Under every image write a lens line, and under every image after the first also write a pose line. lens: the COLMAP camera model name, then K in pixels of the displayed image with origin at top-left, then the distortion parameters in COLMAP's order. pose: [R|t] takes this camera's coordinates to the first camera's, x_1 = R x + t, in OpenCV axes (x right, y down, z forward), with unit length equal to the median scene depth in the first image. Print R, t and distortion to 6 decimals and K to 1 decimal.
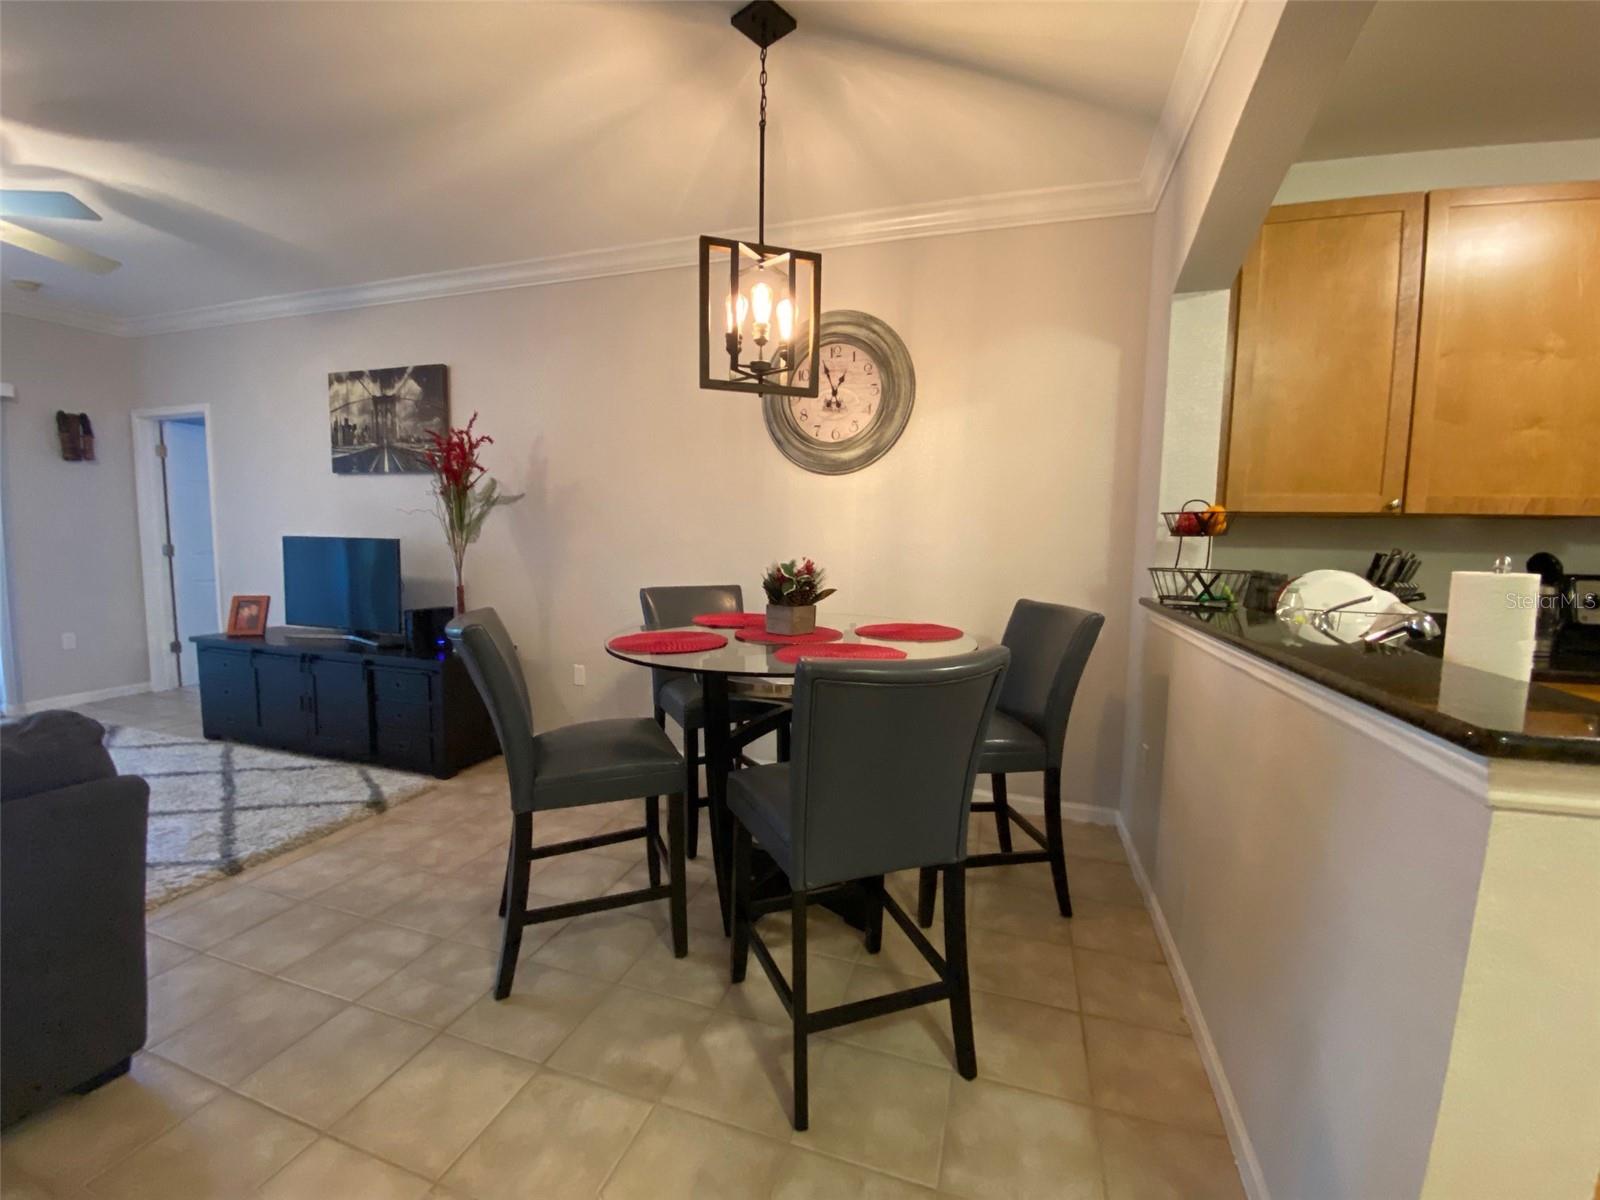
lens RADIAL K [[649.9, 0, 806.0], [0, 649.9, 605.1], [0, 0, 1]] dist [-0.020196, -0.000483]
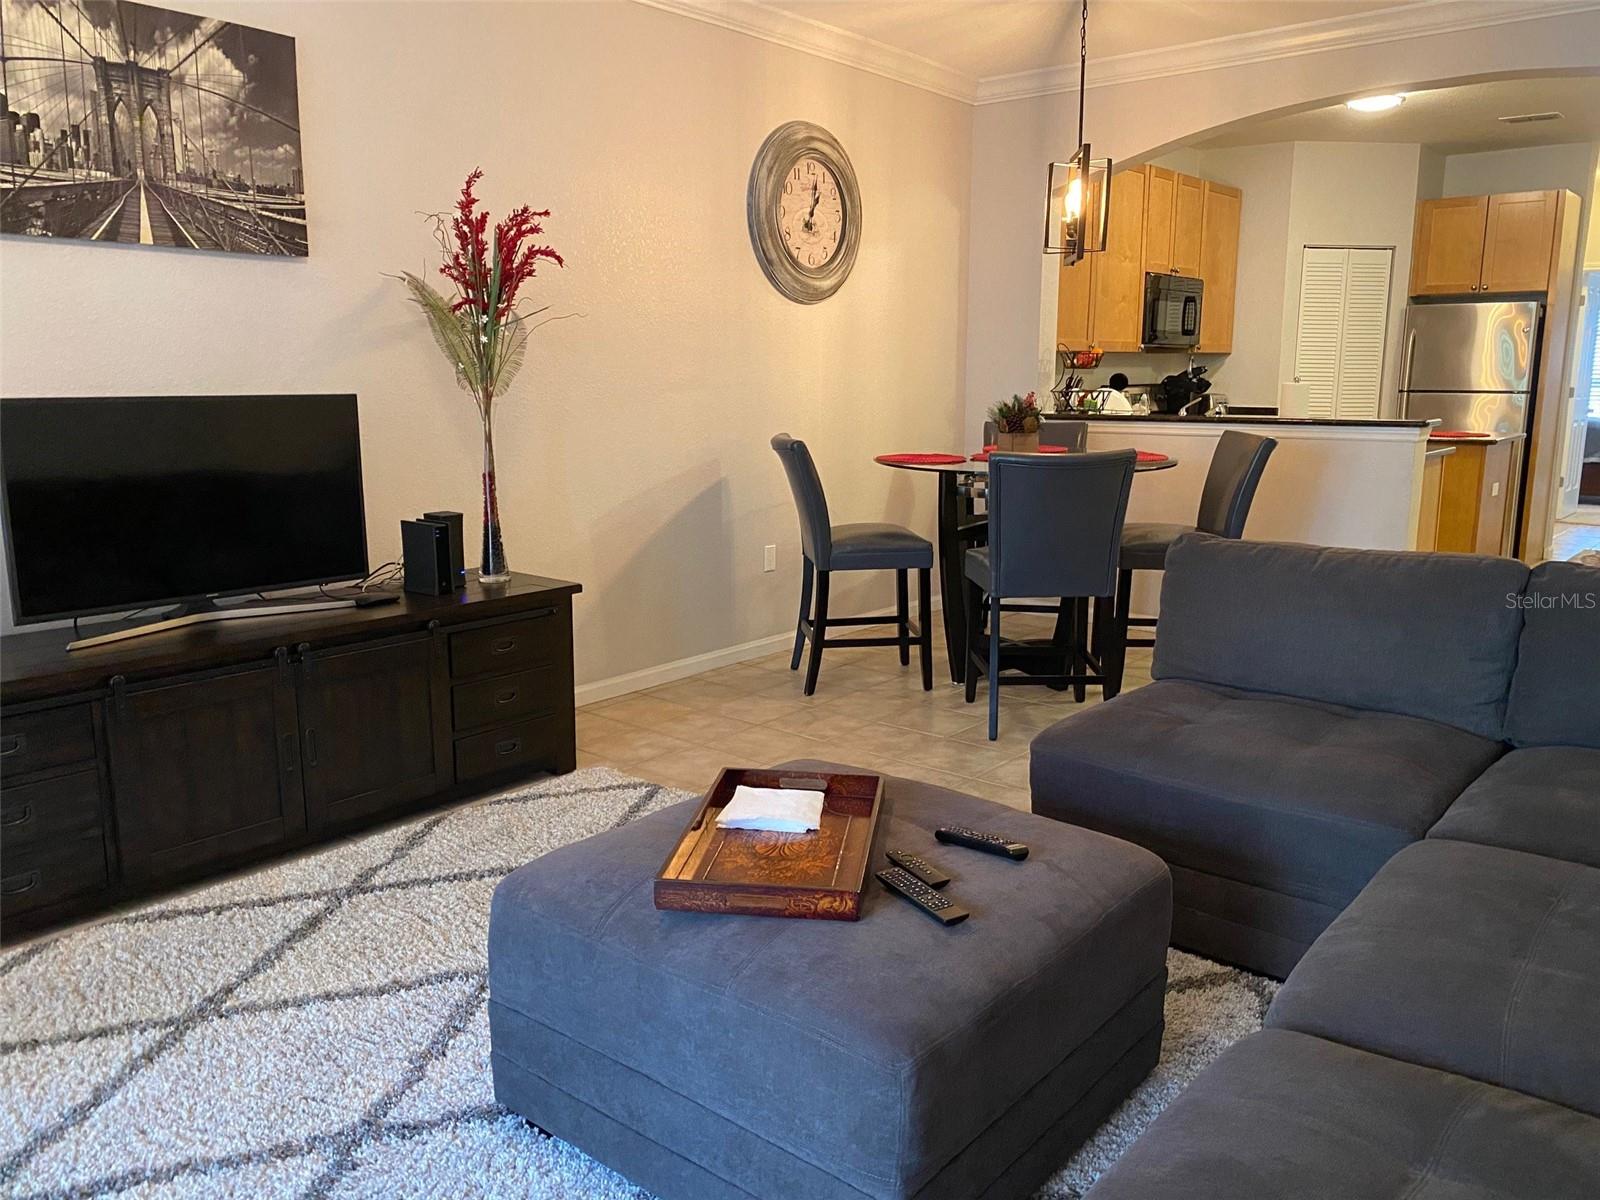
lens RADIAL K [[1237.5, 0, 782.8], [0, 1237.5, 591.8], [0, 0, 1]] dist [0.009048, -0.012604]
pose [[0.391949, -0.189980, 0.900158, -1.329715], [0.086097, 0.981726, 0.169707, -0.080875], [-0.915950, 0.010985, 0.401143, 0.266492]]
